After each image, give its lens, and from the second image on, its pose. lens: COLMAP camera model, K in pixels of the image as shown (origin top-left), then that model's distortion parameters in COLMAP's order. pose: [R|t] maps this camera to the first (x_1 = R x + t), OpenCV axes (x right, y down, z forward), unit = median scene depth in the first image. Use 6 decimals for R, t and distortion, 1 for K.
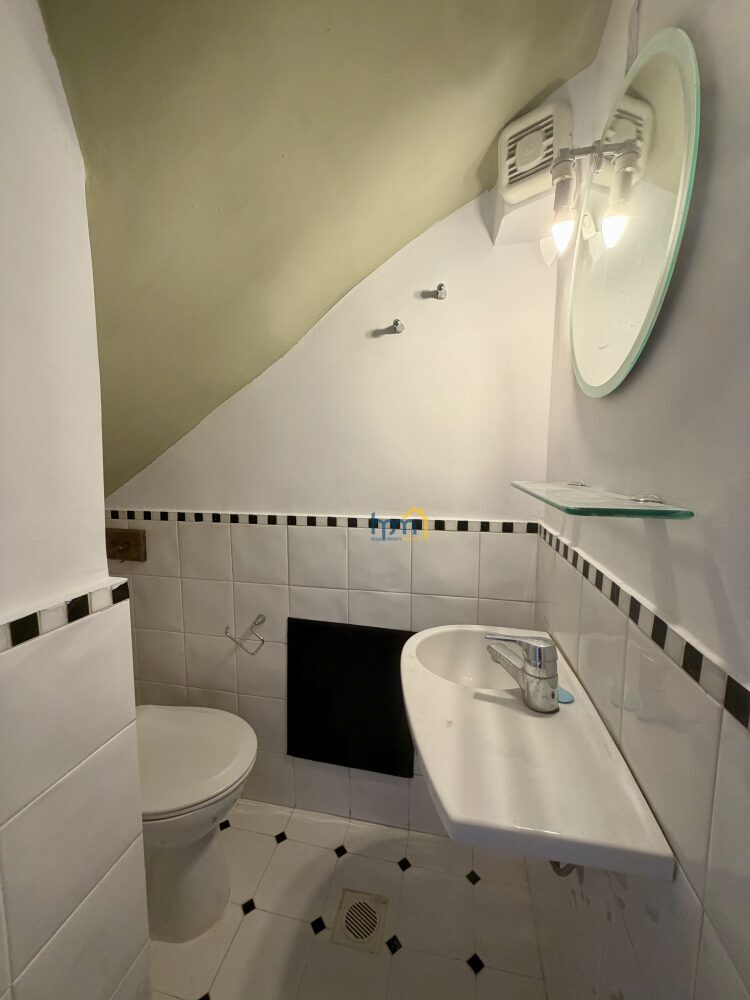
lens RADIAL K [[399.9, 0, 375.0], [0, 399.9, 500.0], [0, 0, 1]] dist [0.000358, 0.000462]
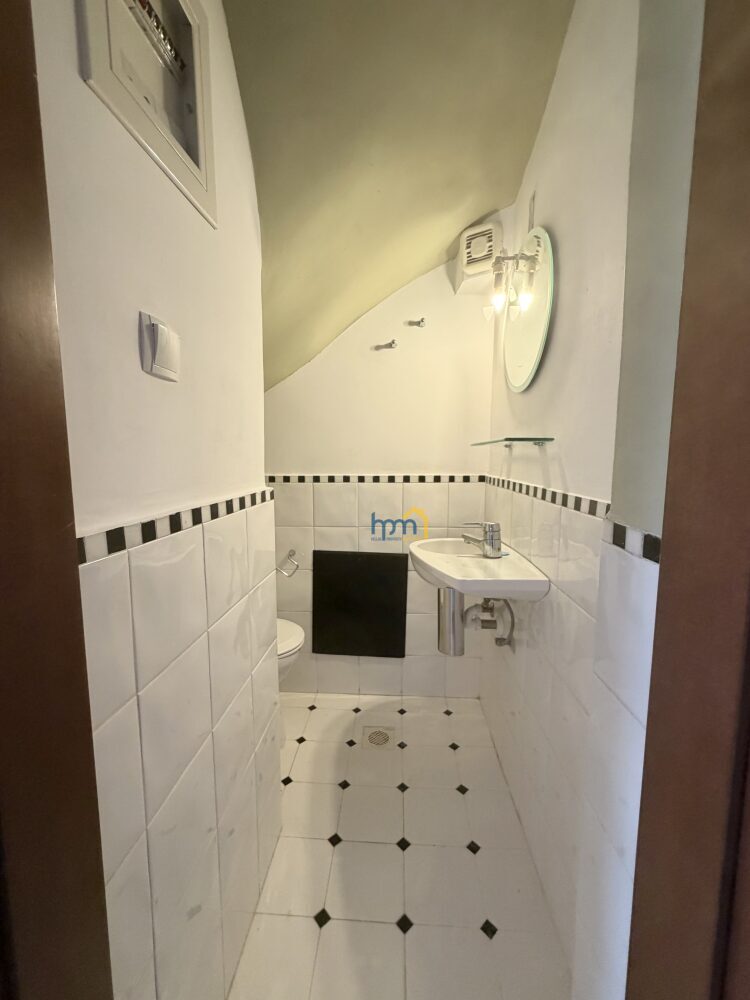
lens RADIAL K [[399.9, 0, 375.0], [0, 399.9, 500.0], [0, 0, 1]] dist [0.000358, 0.000462]
pose [[0.989293, -0.018601, 0.144750, -0.246770], [0.018112, 0.999825, 0.004699, 0.142943], [-0.144812, -0.002027, 0.989457, -0.480754]]
